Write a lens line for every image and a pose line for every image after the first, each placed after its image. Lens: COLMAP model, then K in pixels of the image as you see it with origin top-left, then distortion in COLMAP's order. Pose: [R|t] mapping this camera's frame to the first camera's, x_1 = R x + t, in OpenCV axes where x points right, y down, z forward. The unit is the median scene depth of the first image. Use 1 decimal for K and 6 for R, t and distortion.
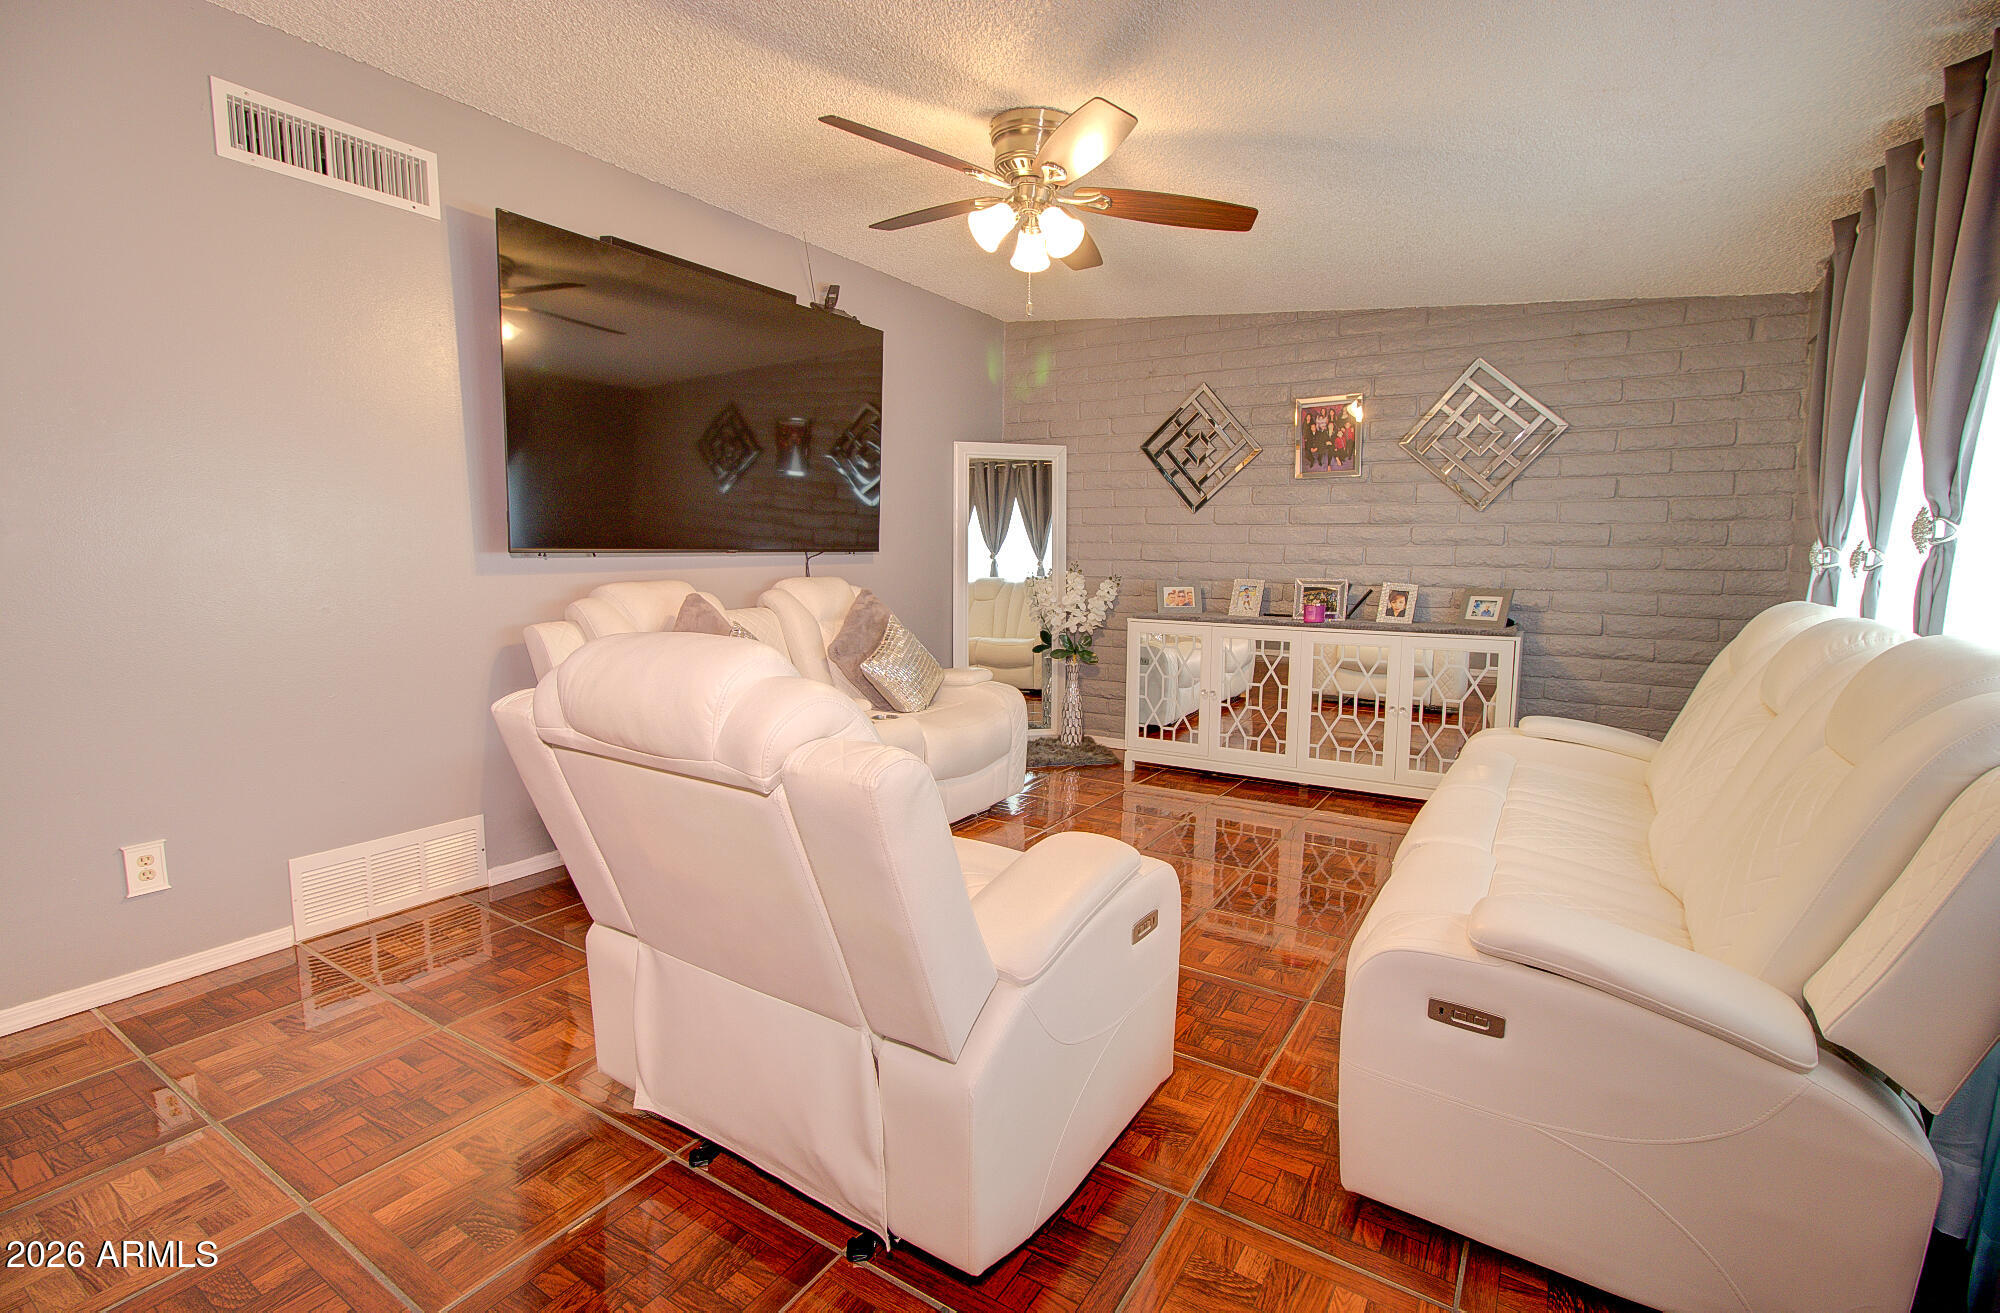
lens RADIAL K [[903.4, 0, 1016.7], [0, 903.4, 654.8], [0, 0, 1]] dist [-0.008030, 0.000471]
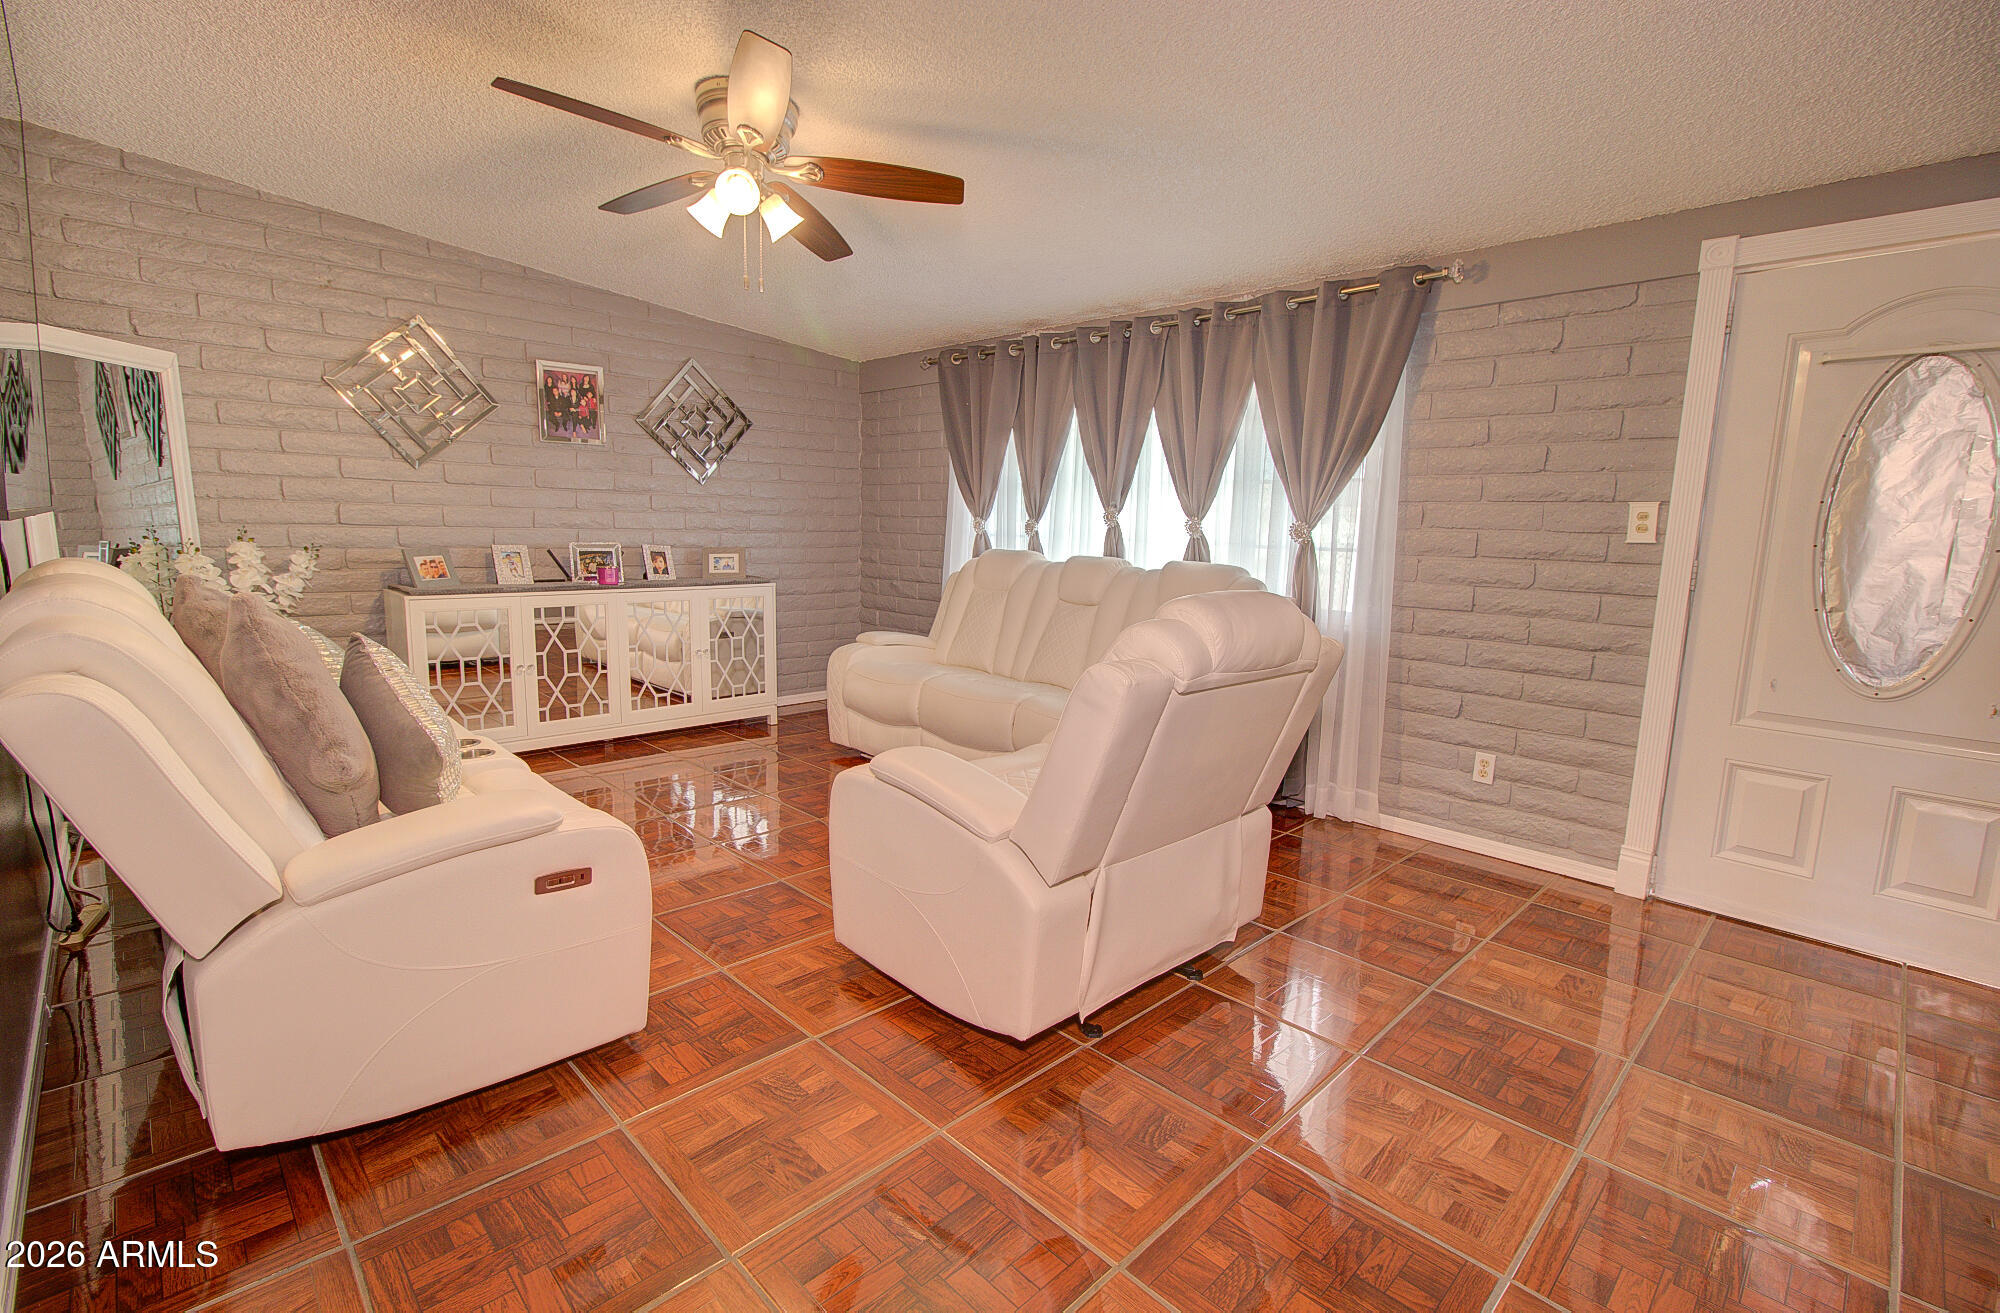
lens RADIAL K [[881.5, 0, 1000.0], [0, 881.5, 656.5], [0, 0, 1]] dist [-0.024371, 0.000148]
pose [[0.217366, -0.146431, 0.965044, -0.548826], [0.085148, 0.987759, 0.130699, -0.046055], [-0.972369, 0.053762, 0.227174, 0.316631]]
